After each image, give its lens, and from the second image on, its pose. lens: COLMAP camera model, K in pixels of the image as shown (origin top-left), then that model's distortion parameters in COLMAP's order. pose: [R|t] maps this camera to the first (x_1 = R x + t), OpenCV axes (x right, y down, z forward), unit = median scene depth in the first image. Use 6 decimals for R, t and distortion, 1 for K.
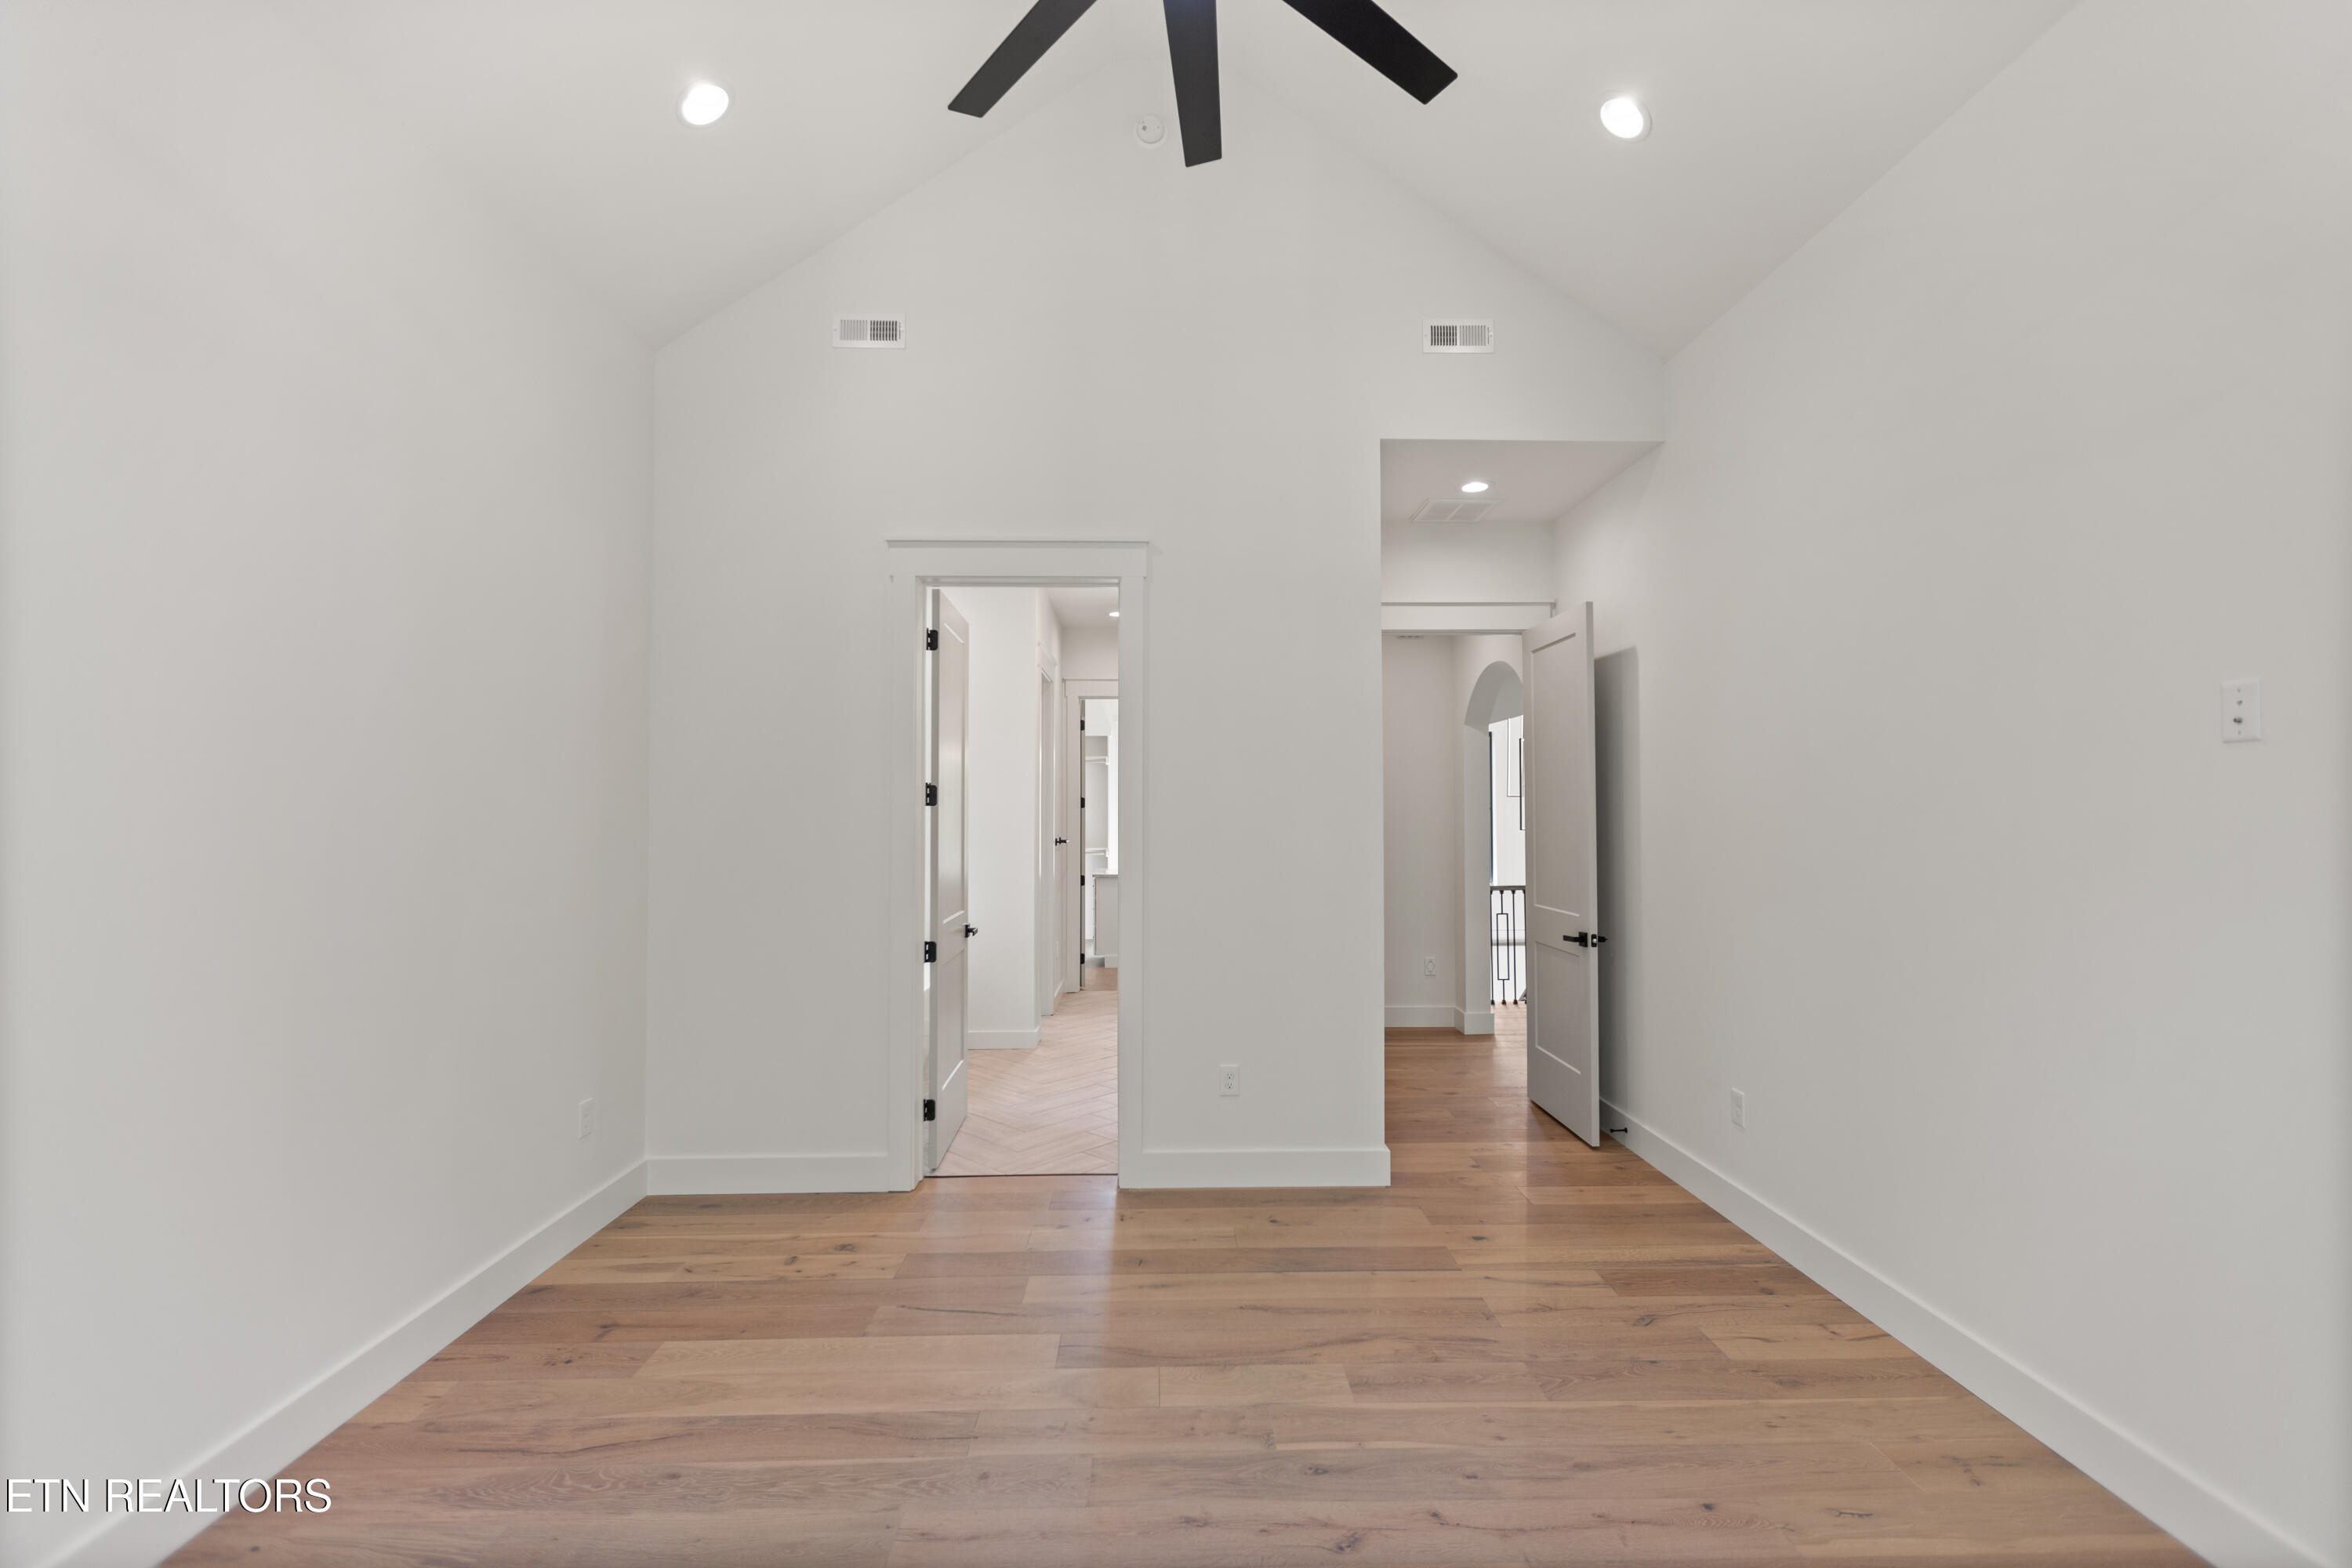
lens RADIAL K [[1070.0, 0, 1174.3], [0, 1070.0, 793.1], [0, 0, 1]] dist [0.010856, -0.000947]
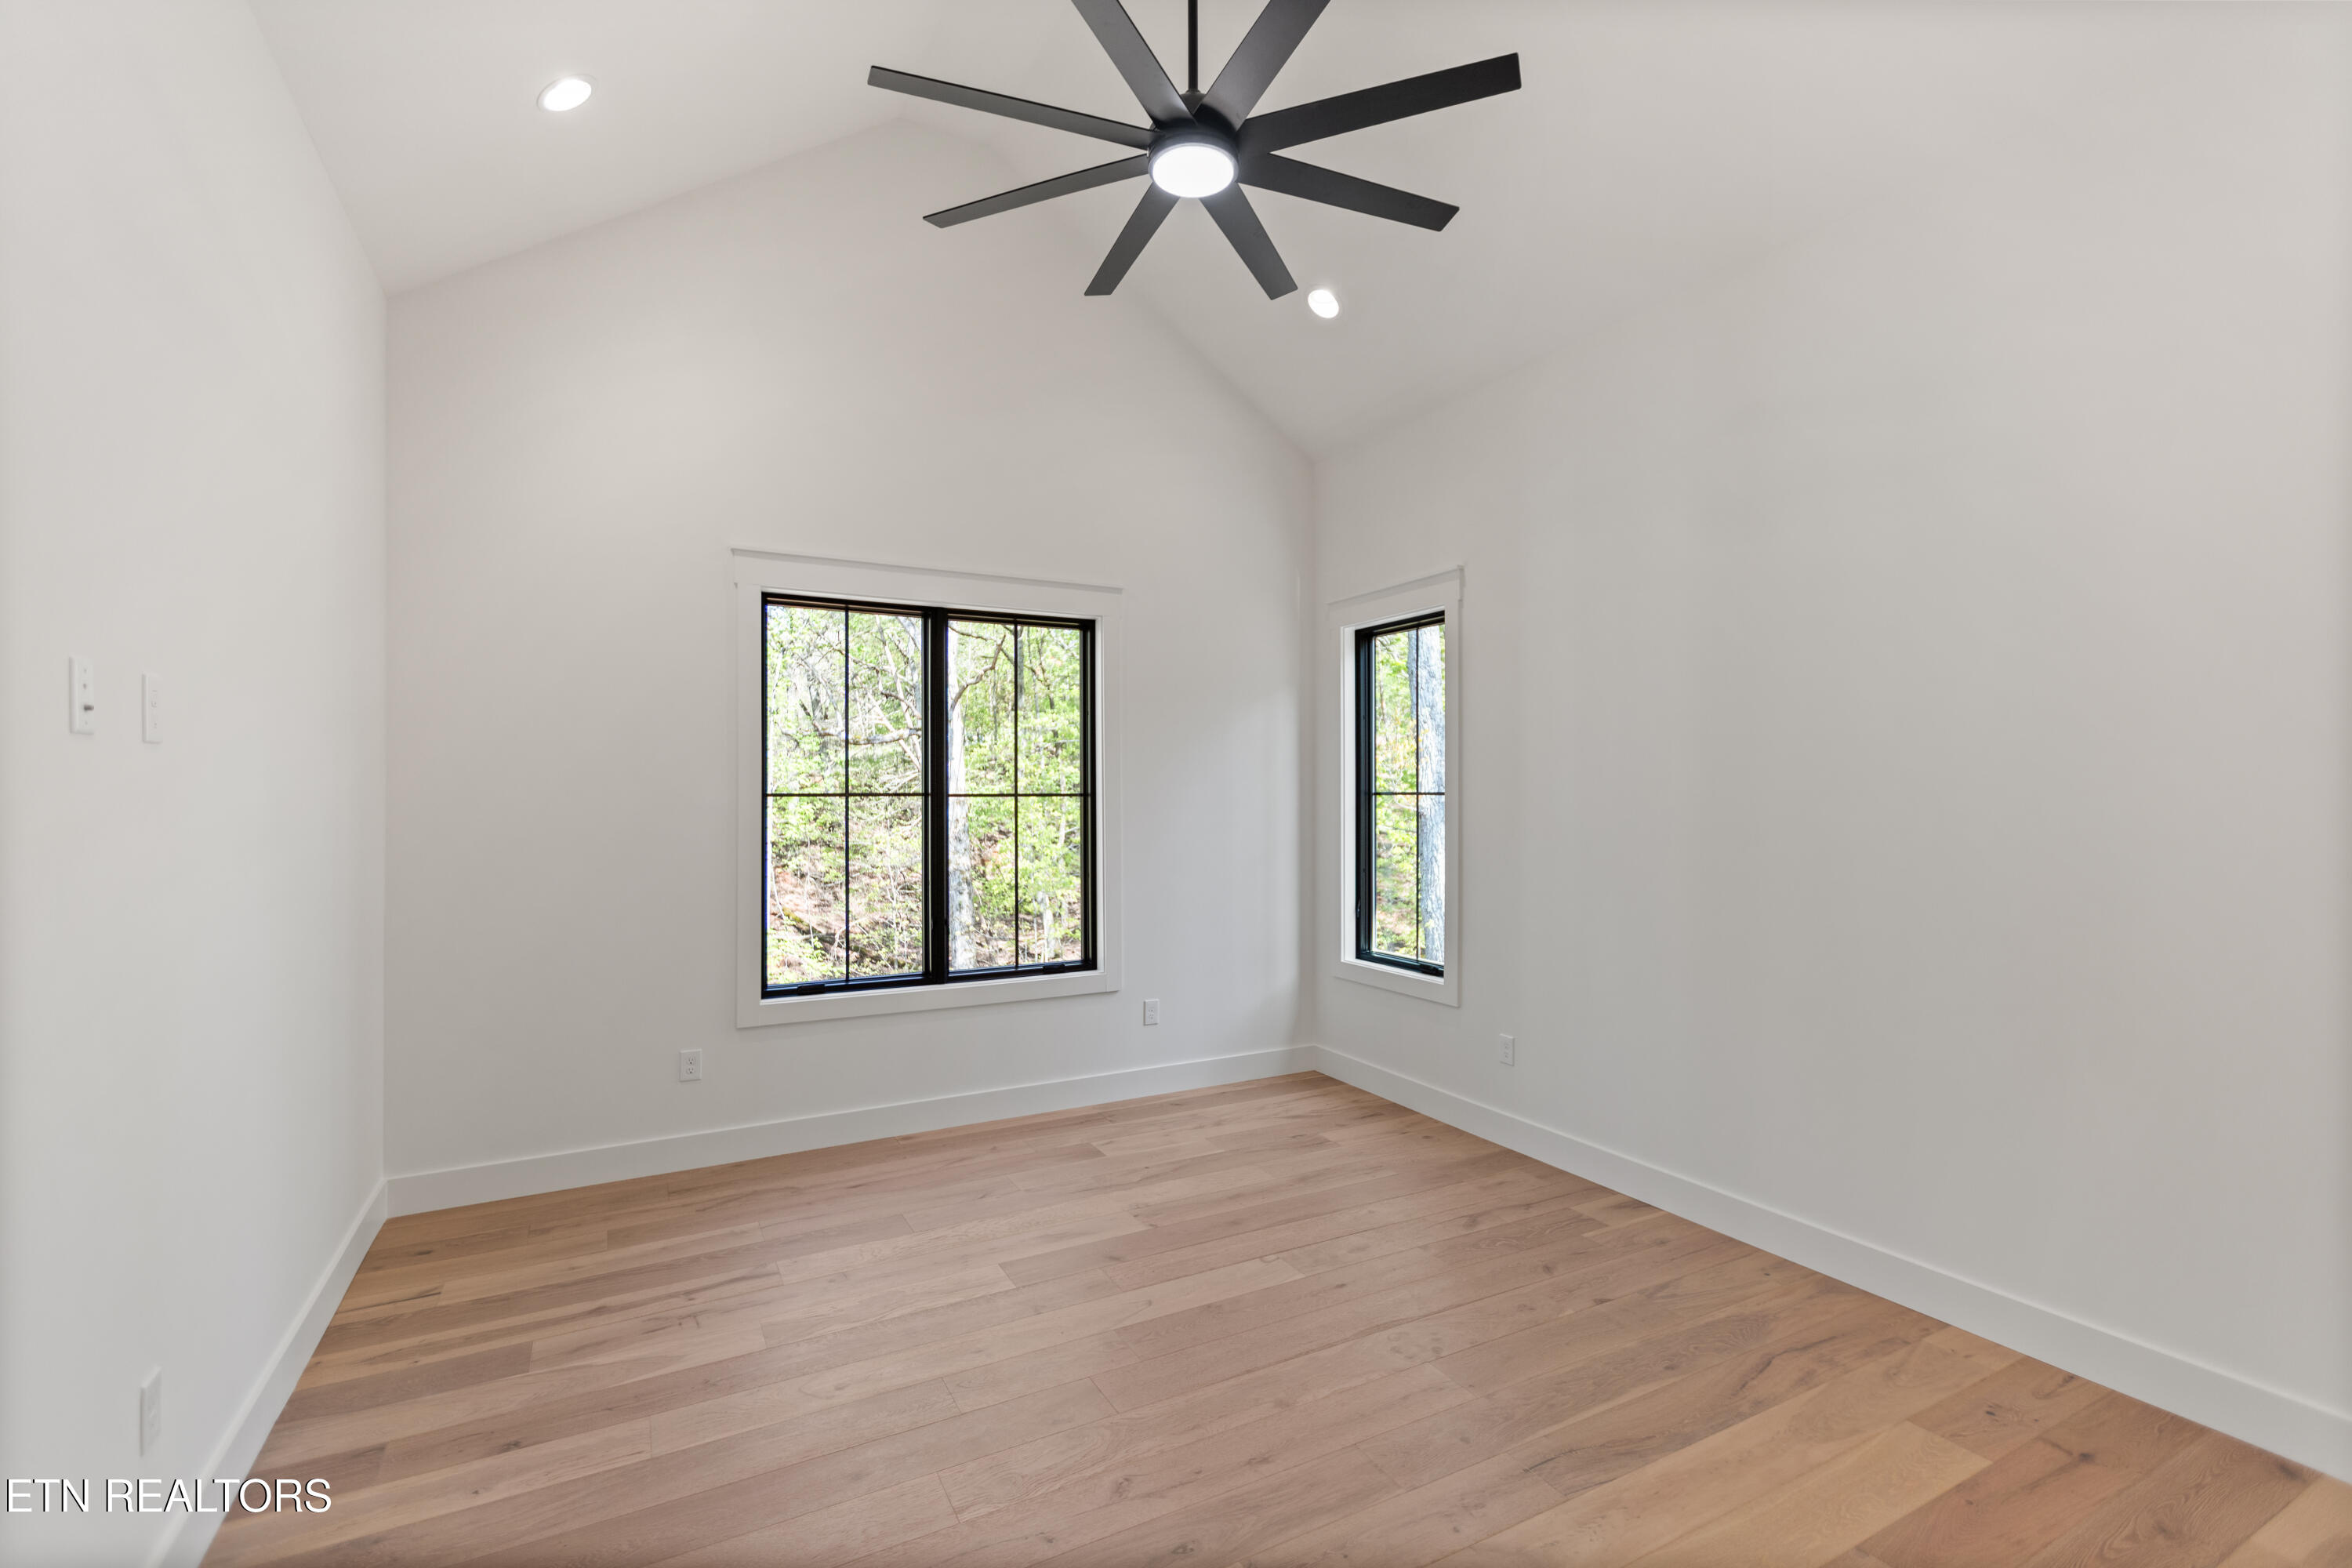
lens RADIAL K [[1022.4, 0, 1172.0], [0, 1022.4, 784.8], [0, 0, 1]] dist [-0.000125, 0.000408]
pose [[-0.895961, 0.001340, -0.444132, 0.479144], [0.011123, 0.999750, -0.019422, 0.011617], [0.443994, -0.022341, -0.895751, 1.639817]]
